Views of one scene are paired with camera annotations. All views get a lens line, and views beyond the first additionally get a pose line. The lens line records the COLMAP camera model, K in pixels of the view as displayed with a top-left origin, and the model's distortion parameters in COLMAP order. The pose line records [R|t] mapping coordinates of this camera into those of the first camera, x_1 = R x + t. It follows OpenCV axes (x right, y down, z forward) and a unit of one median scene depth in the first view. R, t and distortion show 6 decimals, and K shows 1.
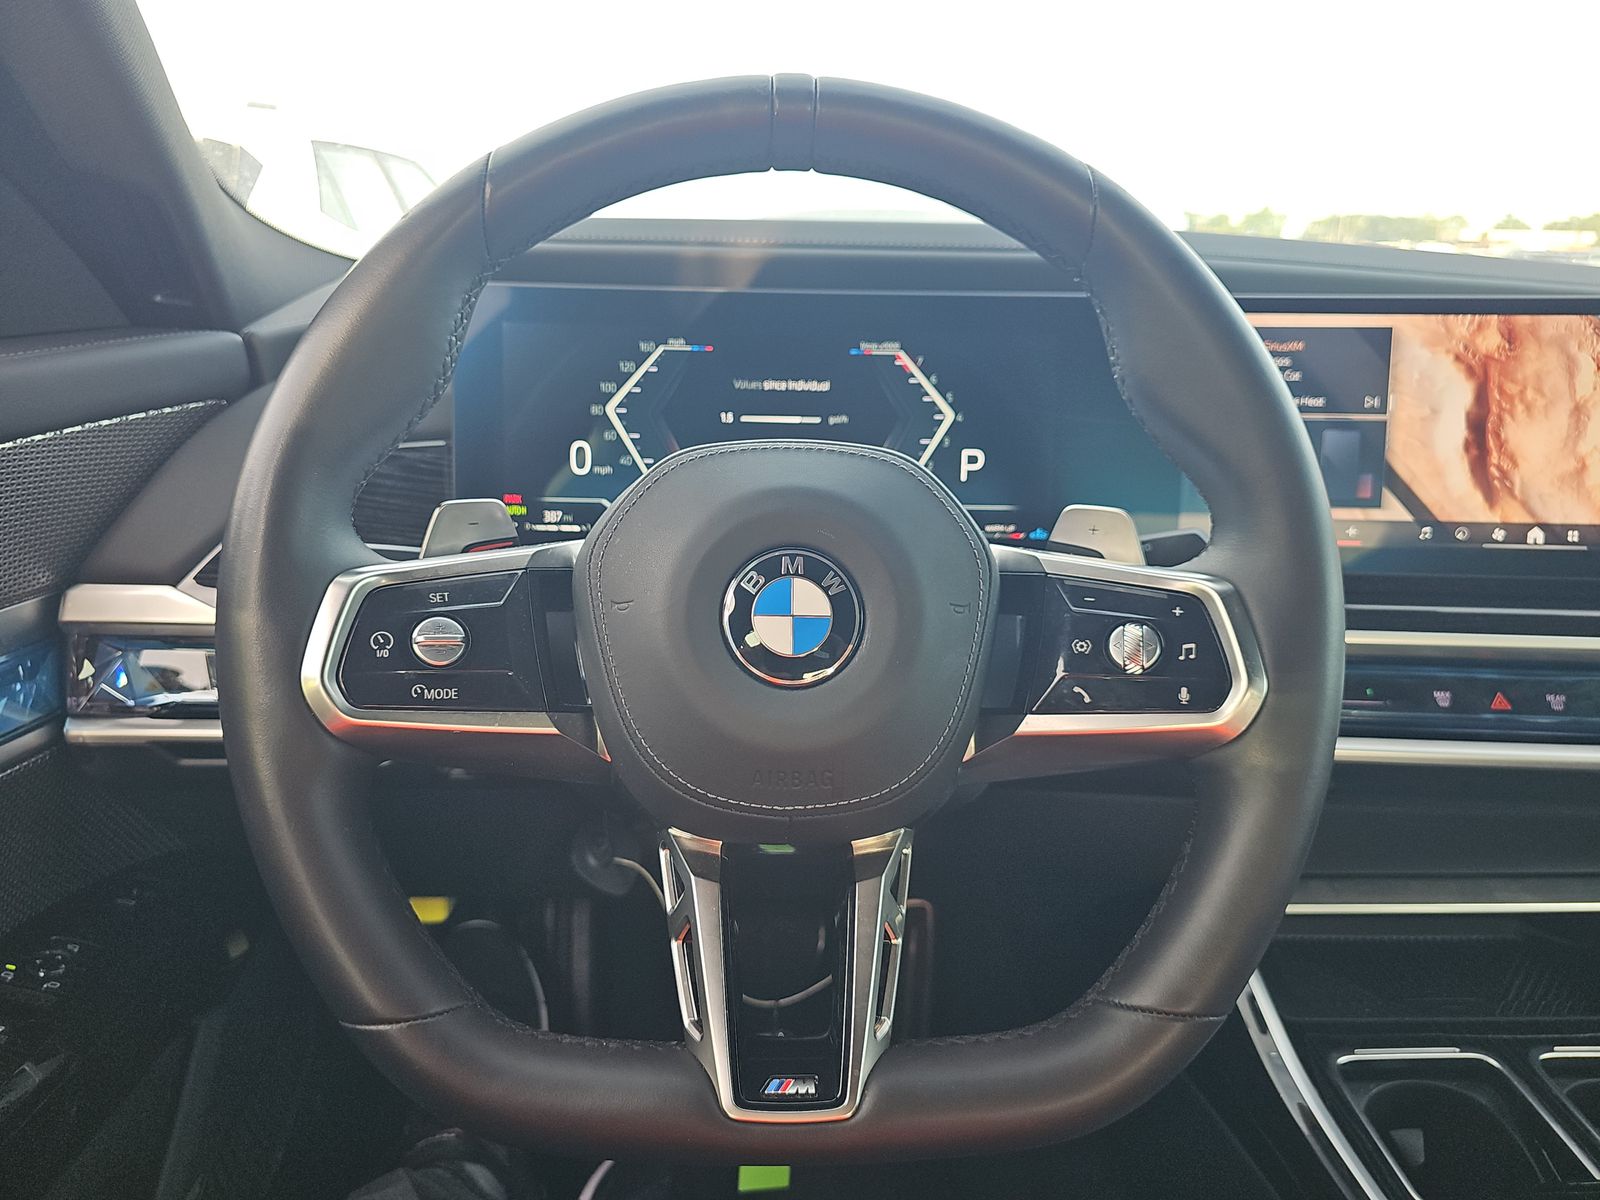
lens RADIAL K [[1045.0, 0, 799.8], [0, 1045.0, 587.8], [0, 0, 1]] dist [0.015299, -0.010814]
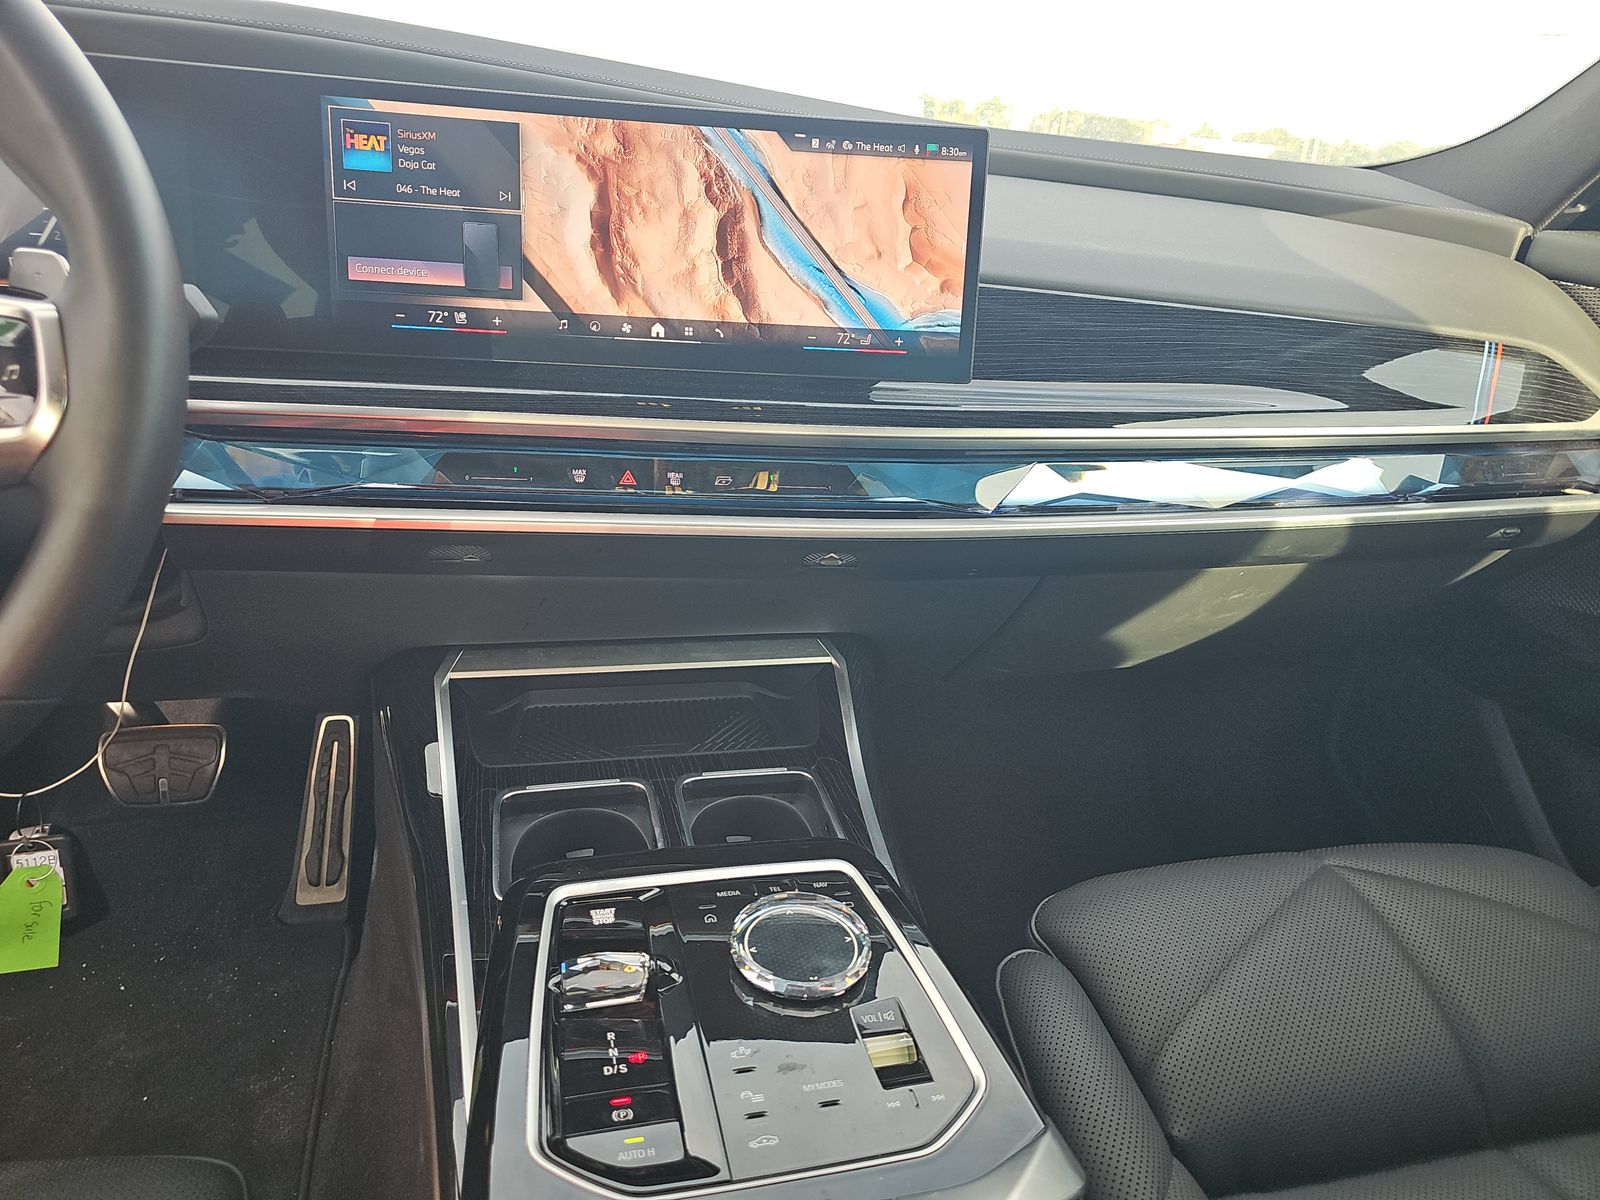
lens RADIAL K [[1045.0, 0, 798.7], [0, 1045.0, 610.4], [0, 0, 1]] dist [0.015299, -0.010814]
pose [[0.973209, -0.024798, 0.228581, 0.588381], [-0.005162, 0.991560, 0.129549, 0.103420], [-0.229864, -0.127258, 0.964867, -0.158495]]
